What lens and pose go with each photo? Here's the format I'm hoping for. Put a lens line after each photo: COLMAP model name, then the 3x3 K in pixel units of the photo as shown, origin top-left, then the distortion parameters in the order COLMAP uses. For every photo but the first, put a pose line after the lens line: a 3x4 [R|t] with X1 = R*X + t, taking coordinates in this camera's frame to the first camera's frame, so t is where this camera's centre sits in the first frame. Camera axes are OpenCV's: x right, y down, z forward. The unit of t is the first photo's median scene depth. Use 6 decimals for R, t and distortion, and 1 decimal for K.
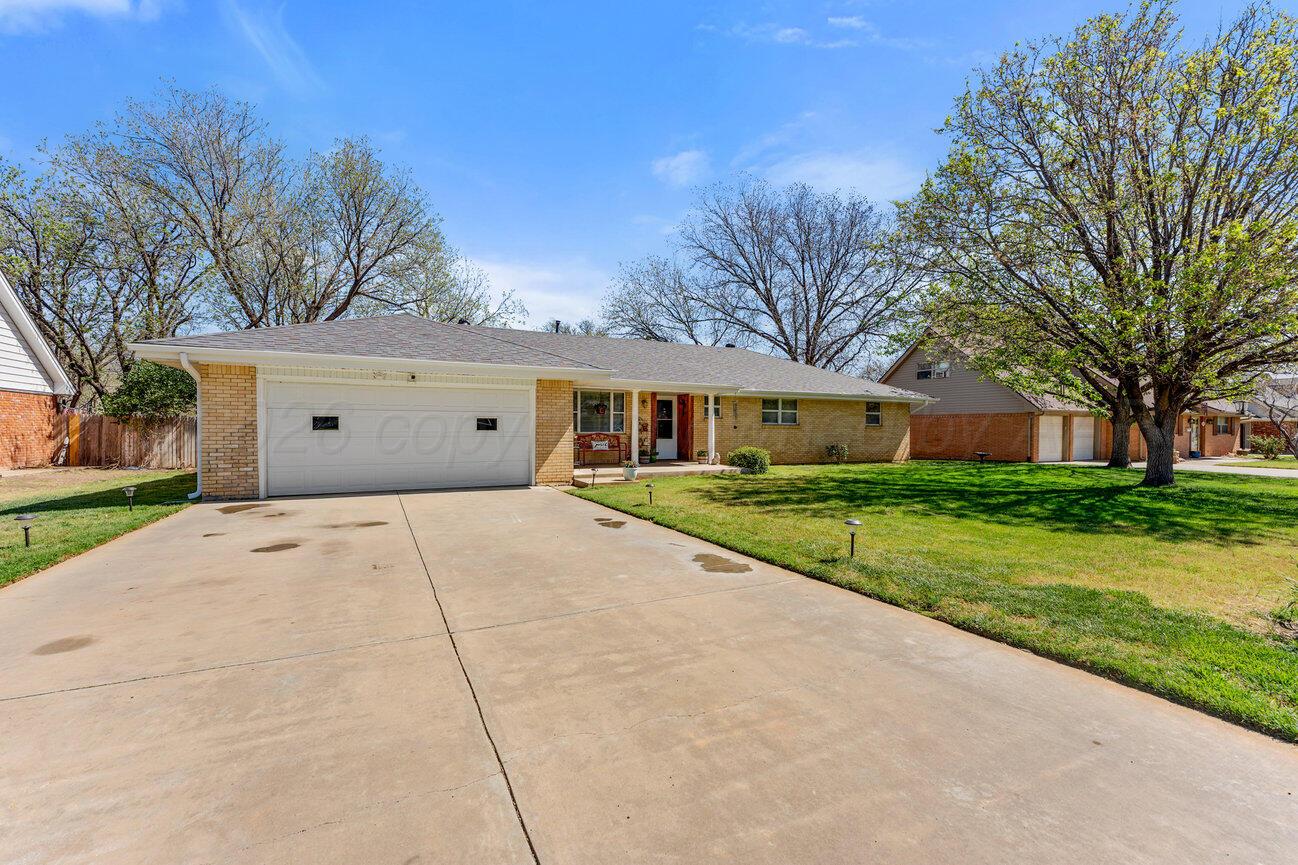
lens RADIAL K [[541.7, 0, 650.1], [0, 541.7, 426.8], [0, 0, 1]] dist [-0.007105, 0.000656]
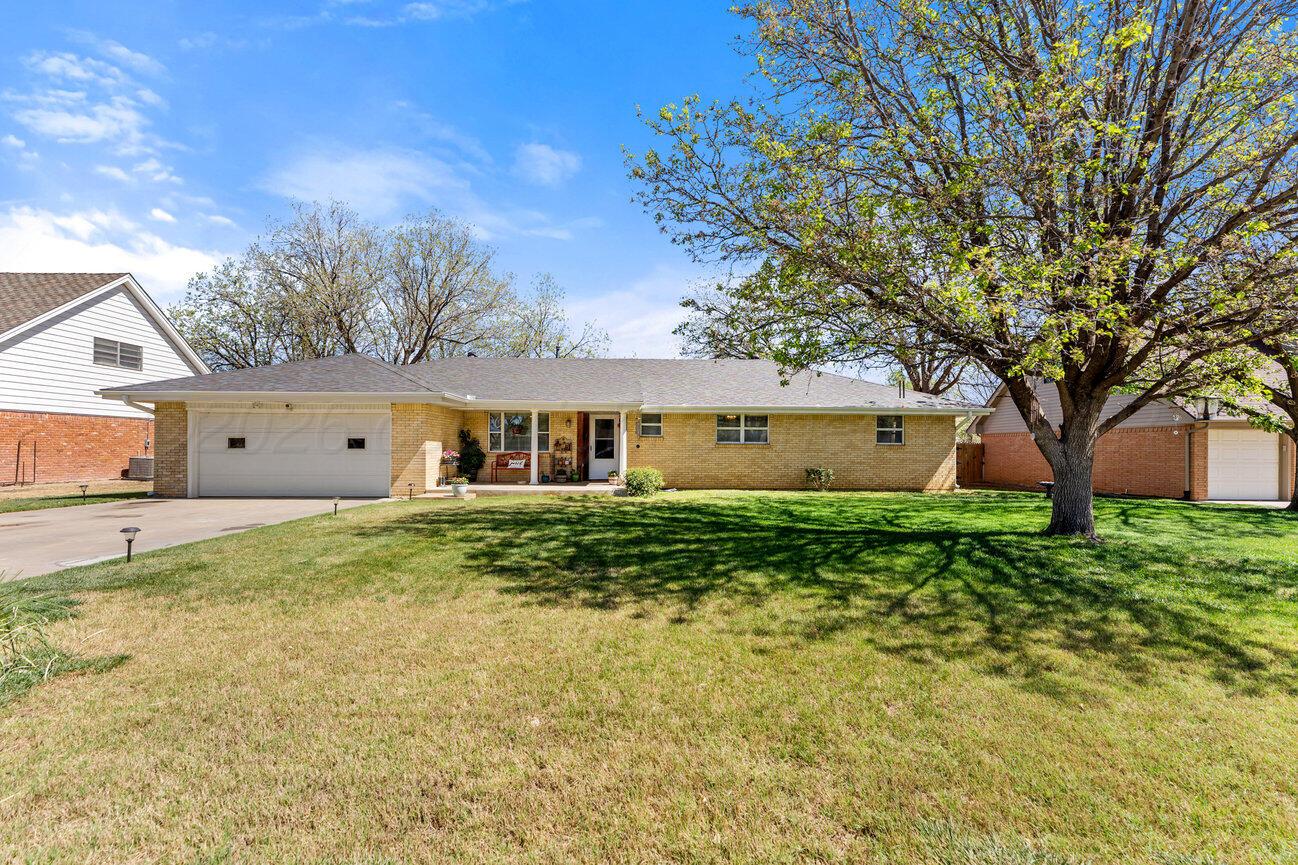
lens RADIAL K [[541.7, 0, 660.8], [0, 541.7, 446.6], [0, 0, 1]] dist [-0.007105, 0.000656]
pose [[0.902363, -0.002365, -0.430971, 0.509504], [-0.000165, 0.999983, -0.005833, 0.005610], [0.430978, 0.005335, 0.902347, 0.146722]]
